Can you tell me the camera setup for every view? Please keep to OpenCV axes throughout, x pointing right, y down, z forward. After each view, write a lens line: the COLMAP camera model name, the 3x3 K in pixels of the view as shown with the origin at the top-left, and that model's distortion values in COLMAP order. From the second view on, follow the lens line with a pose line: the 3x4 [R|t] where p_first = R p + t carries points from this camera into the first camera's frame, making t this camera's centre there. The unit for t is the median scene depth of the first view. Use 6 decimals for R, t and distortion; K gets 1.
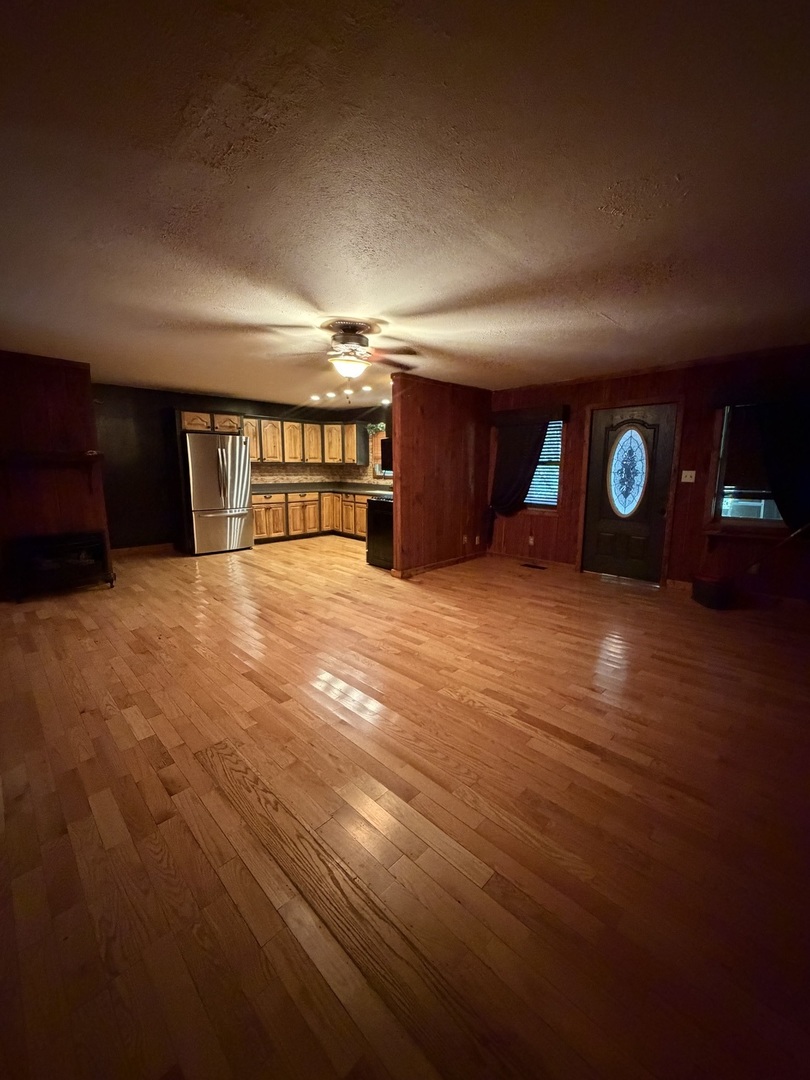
lens RADIAL K [[431.1, 0, 405.4], [0, 431.1, 536.8], [0, 0, 1]] dist [-0.000044, 0.000149]
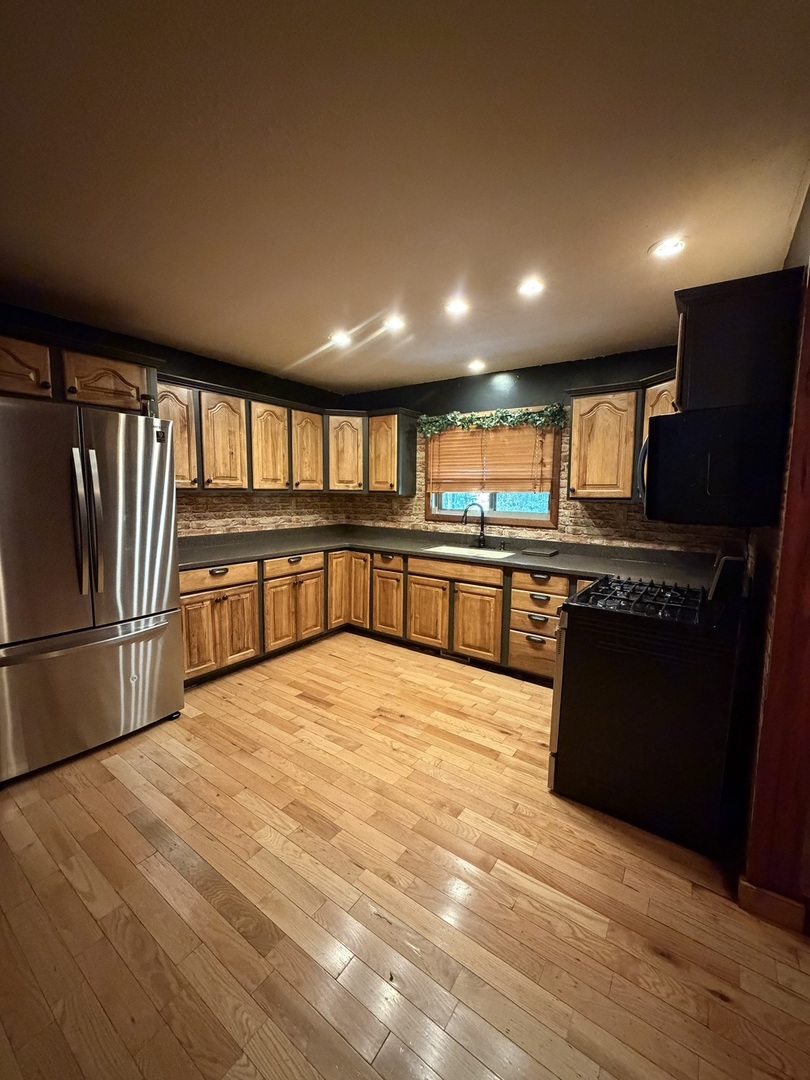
lens RADIAL K [[431.1, 0, 405.4], [0, 431.1, 536.8], [0, 0, 1]] dist [-0.000044, 0.000149]
pose [[0.985495, -0.013877, 0.169137, -0.195056], [0.023635, 0.998161, -0.055813, -0.091122], [-0.168052, 0.059001, 0.984011, 0.515257]]
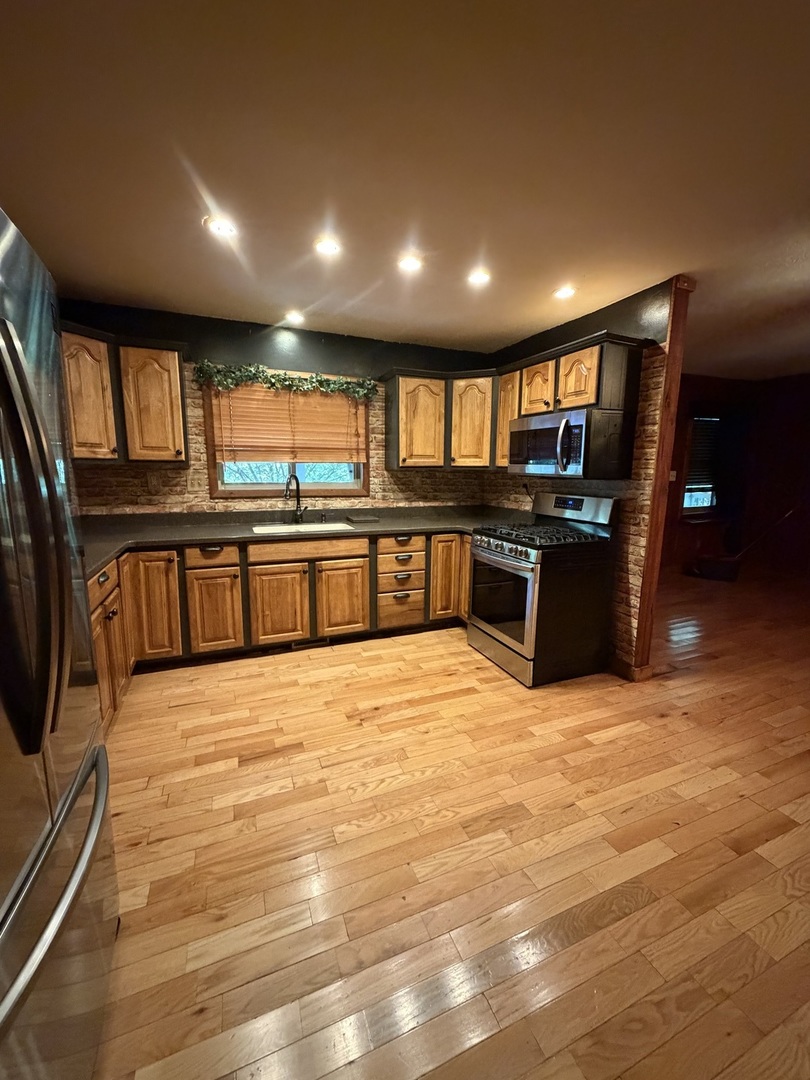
lens RADIAL K [[431.1, 0, 405.4], [0, 431.1, 536.8], [0, 0, 1]] dist [-0.000044, 0.000149]
pose [[0.383050, -0.151667, 0.911191, -0.397734], [0.150668, 0.983477, 0.100361, -0.118374], [-0.911357, 0.098844, 0.399572, 0.704082]]
